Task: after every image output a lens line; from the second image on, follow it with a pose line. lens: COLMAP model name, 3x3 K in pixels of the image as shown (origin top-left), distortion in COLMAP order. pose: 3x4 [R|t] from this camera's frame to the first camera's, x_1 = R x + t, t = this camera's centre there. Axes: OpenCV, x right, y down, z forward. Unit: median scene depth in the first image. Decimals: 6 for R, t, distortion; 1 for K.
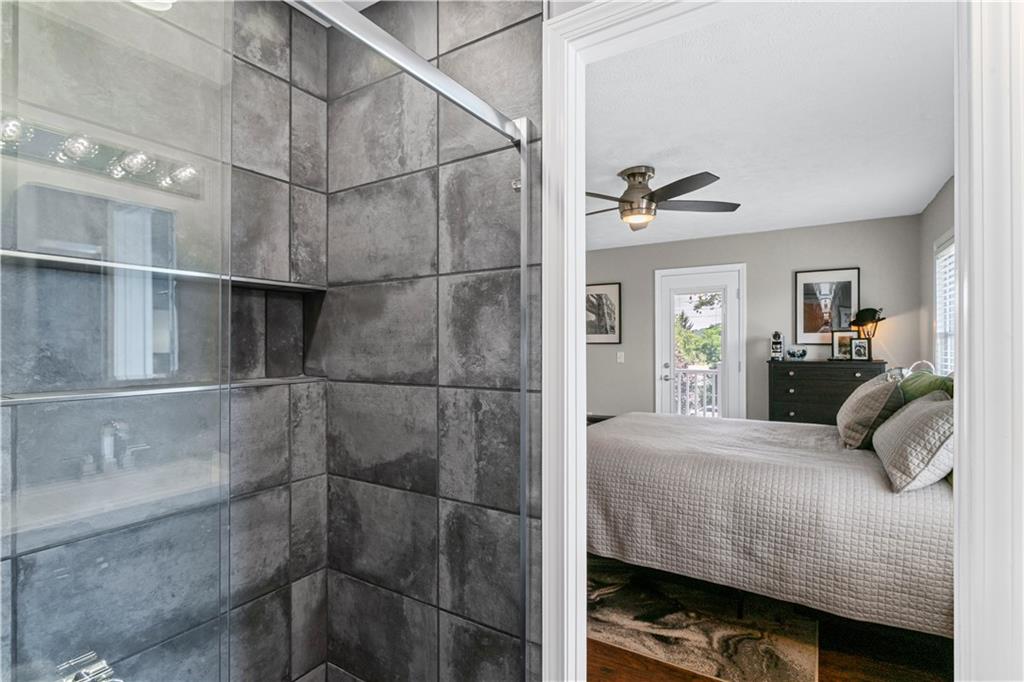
lens RADIAL K [[493.8, 0, 512.3], [0, 493.8, 341.3], [0, 0, 1]] dist [0.000838, 0.000097]
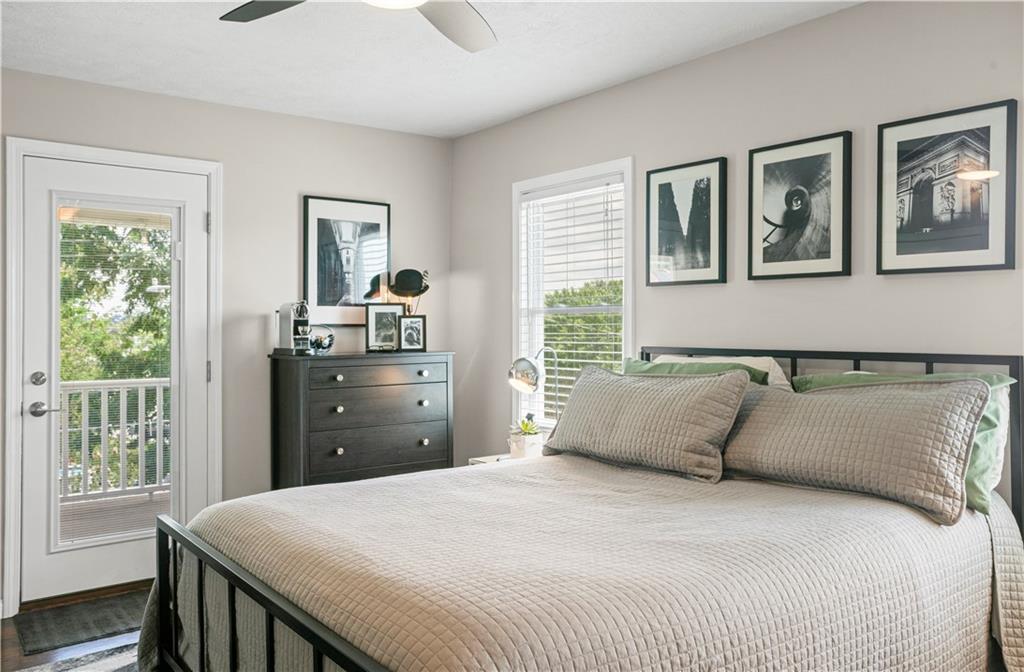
lens RADIAL K [[802.5, 0, 513.2], [0, 802.5, 333.7], [0, 0, 1]] dist [-0.008795, -0.002424]
pose [[0.331968, -0.004149, 0.943281, -0.213583], [0.000340, 0.999991, 0.004279, 0.011837], [-0.943291, -0.001100, 0.331967, 0.508135]]
